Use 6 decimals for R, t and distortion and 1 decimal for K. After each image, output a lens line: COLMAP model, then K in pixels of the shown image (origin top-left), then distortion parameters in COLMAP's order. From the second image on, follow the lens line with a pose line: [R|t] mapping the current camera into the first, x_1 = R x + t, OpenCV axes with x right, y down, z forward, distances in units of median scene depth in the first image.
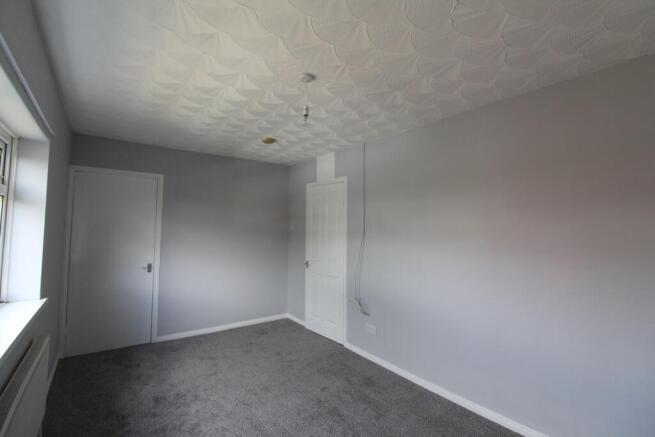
lens RADIAL K [[308.5, 0, 331.0], [0, 308.5, 215.3], [0, 0, 1]] dist [-0.000672, -0.000378]
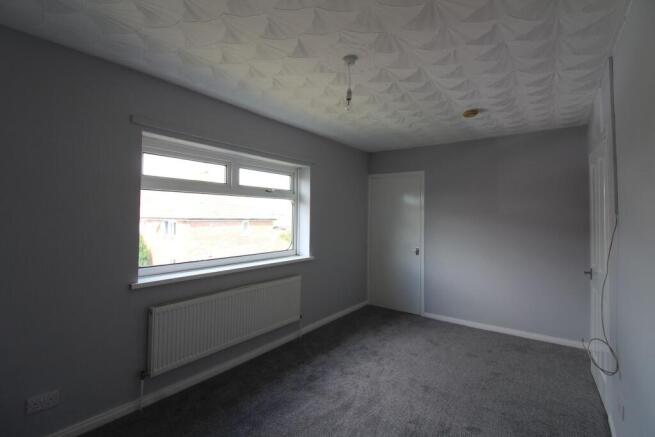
lens RADIAL K [[308.5, 0, 331.0], [0, 308.5, 215.3], [0, 0, 1]] dist [-0.000672, -0.000378]
pose [[0.283551, -0.012278, -0.958879, 0.565868], [0.031950, 0.999484, -0.003350, 0.031714], [0.958425, -0.029686, 0.283797, 0.440553]]
